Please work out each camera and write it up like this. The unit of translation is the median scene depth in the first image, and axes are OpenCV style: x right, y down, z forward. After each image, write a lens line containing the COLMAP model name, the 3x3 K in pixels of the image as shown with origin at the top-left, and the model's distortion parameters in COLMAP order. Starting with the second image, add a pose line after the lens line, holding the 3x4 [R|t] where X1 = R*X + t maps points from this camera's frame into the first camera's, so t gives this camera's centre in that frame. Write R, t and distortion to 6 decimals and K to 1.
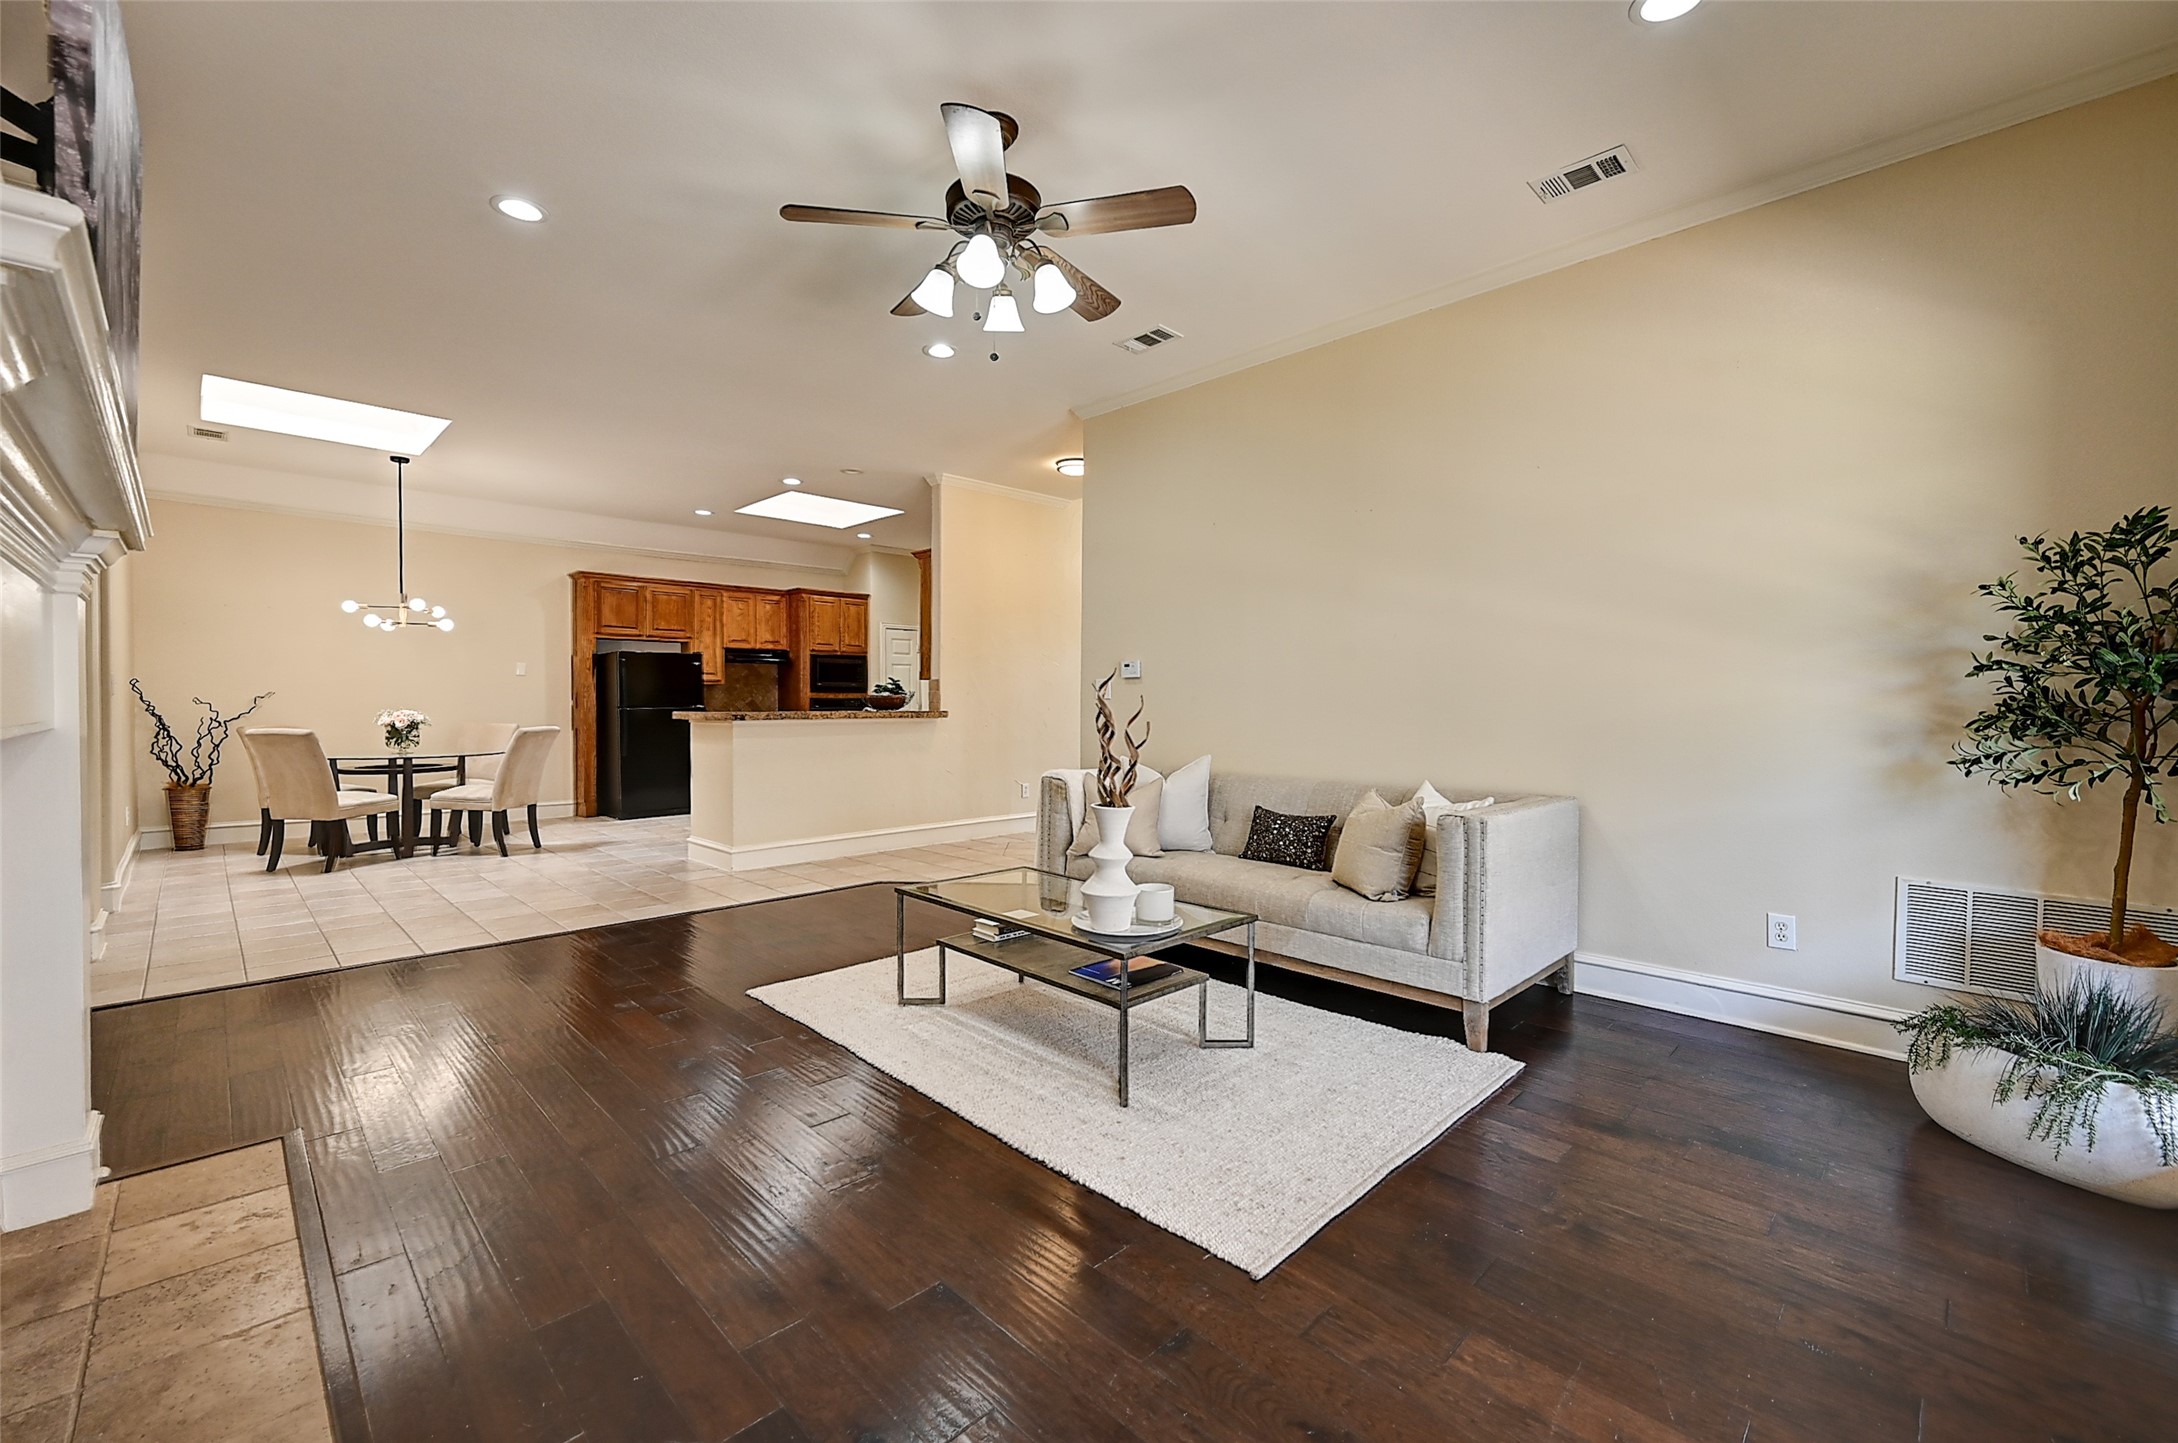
lens RADIAL K [[905.5, 0, 1040.0], [0, 905.5, 712.0], [0, 0, 1]] dist [-0.001611, -0.000130]
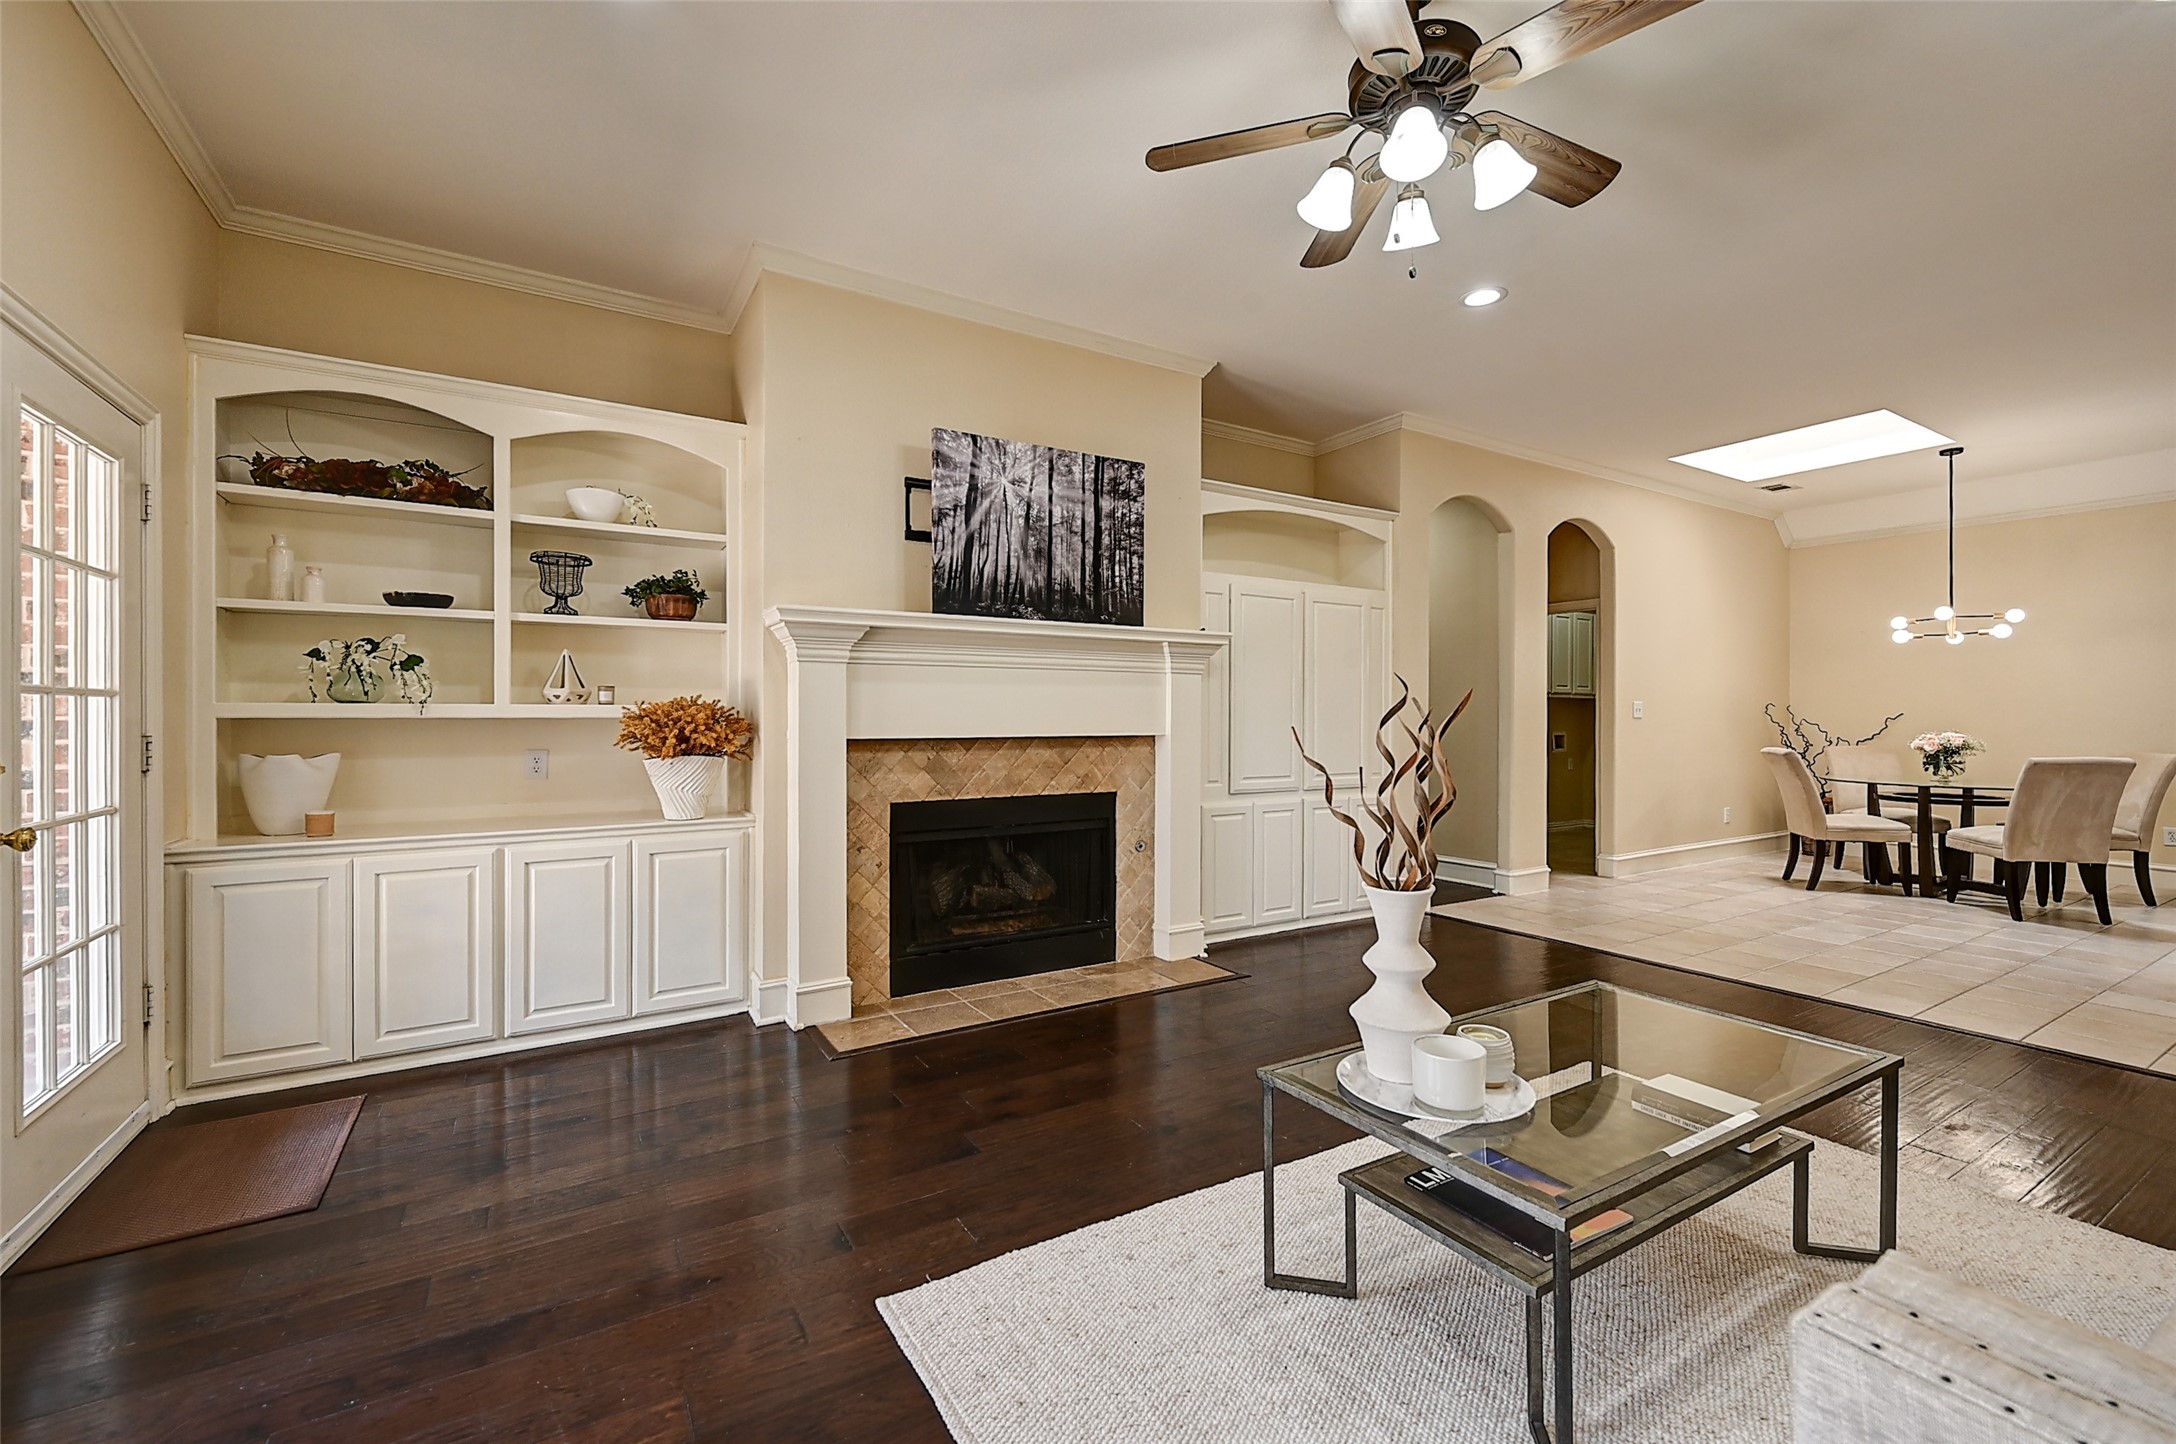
lens RADIAL K [[903.7, 0, 1135.0], [0, 903.7, 724.3], [0, 0, 1]] dist [0.024153, 0.000048]
pose [[-0.193111, -0.001746, -0.981175, 0.248282], [-0.006104, 0.999981, -0.000578, -0.002278], [0.981158, 0.005878, -0.193118, 0.310395]]
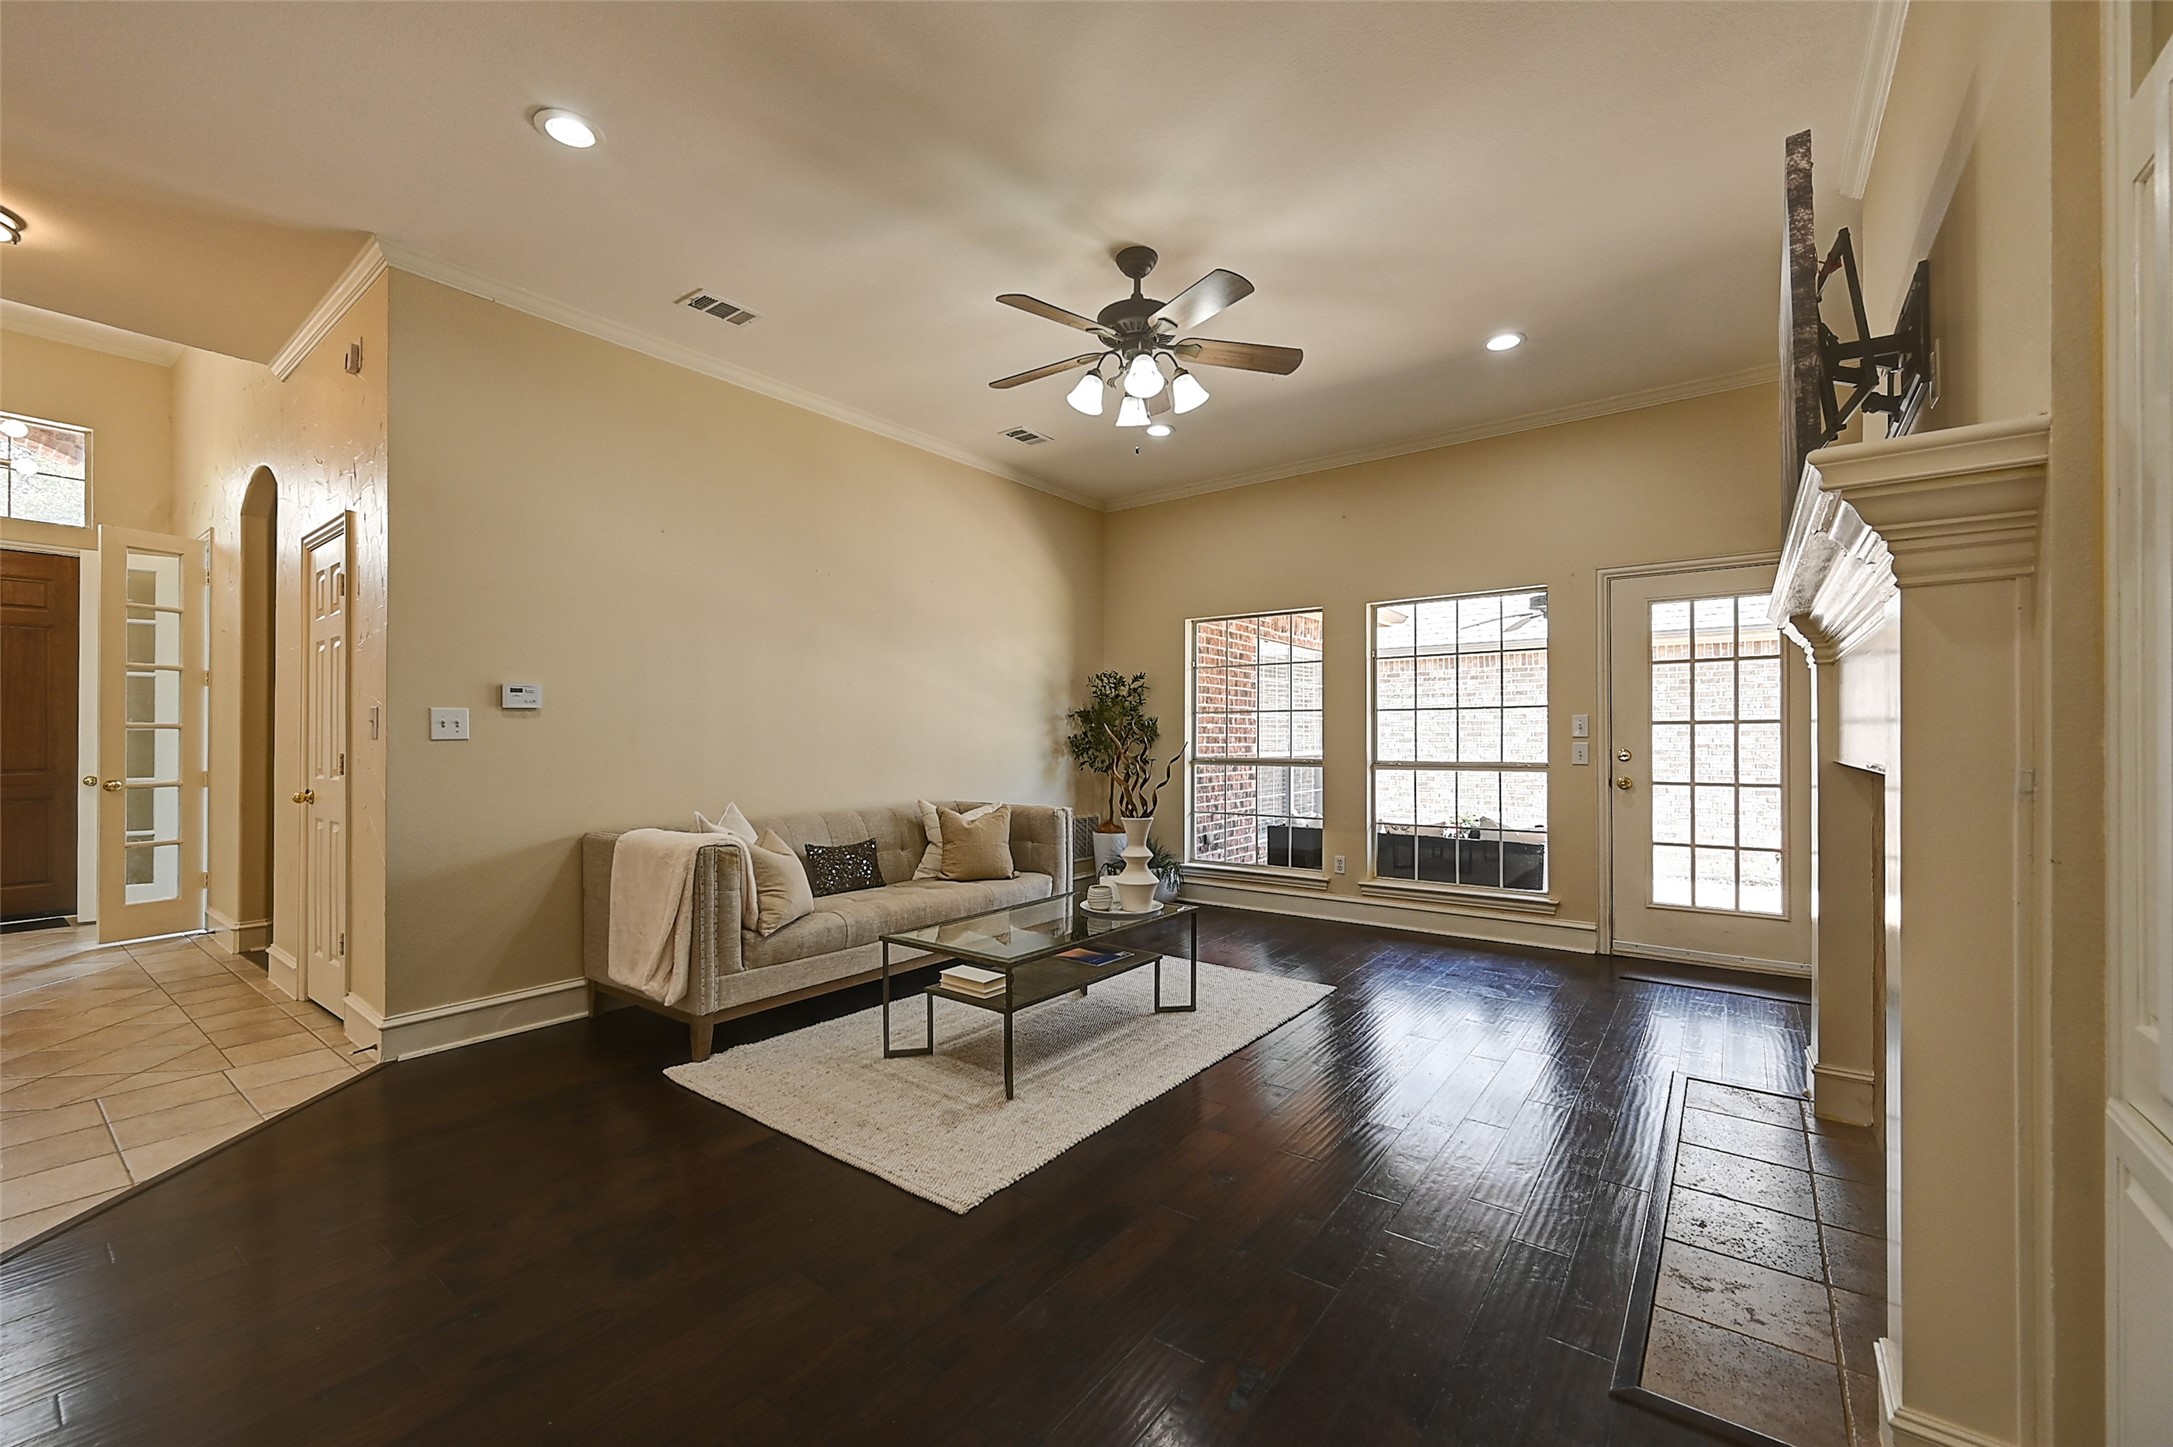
lens RADIAL K [[869.4, 0, 1094.5], [0, 869.4, 720.0], [0, 0, 1]] dist [-0.001060, 0.000002]
pose [[-0.178318, 0.020065, 0.983768, -0.368704], [0.009517, 0.999780, -0.018666, -0.005428], [-0.983927, 0.006034, -0.178470, 0.411585]]
